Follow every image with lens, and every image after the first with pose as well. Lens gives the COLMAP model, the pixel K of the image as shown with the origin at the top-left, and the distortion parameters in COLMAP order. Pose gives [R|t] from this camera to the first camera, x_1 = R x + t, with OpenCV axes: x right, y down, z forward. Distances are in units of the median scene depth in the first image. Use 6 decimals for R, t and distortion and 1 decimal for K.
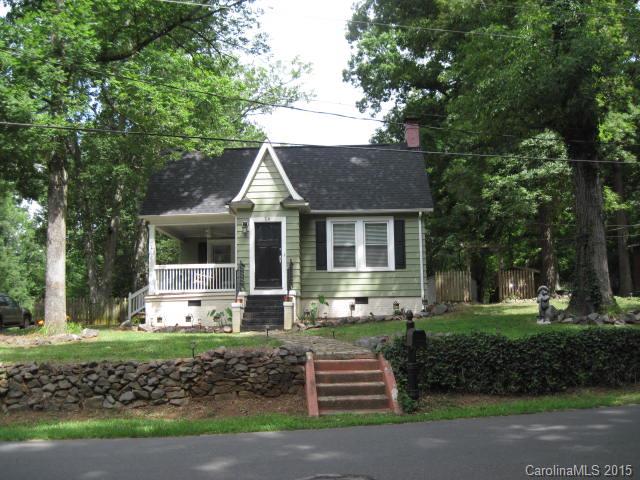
lens RADIAL K [[658.4, 0, 320.0], [0, 658.4, 240.0], [0, 0, 1]] dist [-0.107582, 0.030163]
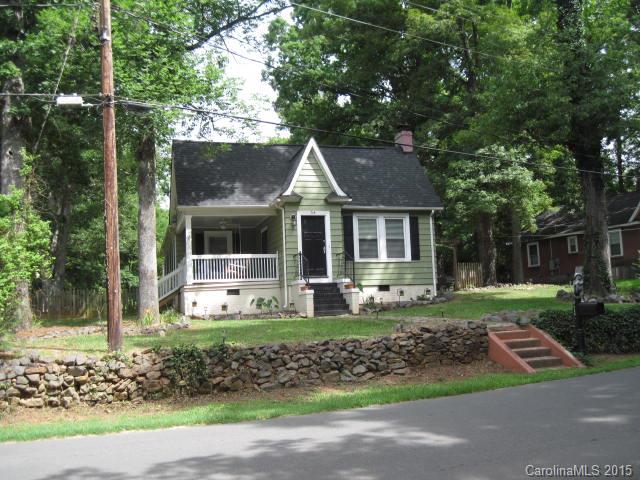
lens RADIAL K [[658.4, 0, 320.0], [0, 658.4, 240.0], [0, 0, 1]] dist [-0.107582, 0.030163]
pose [[0.951257, 0.014410, 0.308063, -0.385445], [-0.016181, 0.999864, 0.003195, 0.008722], [-0.307975, -0.008024, 0.951361, -0.026405]]
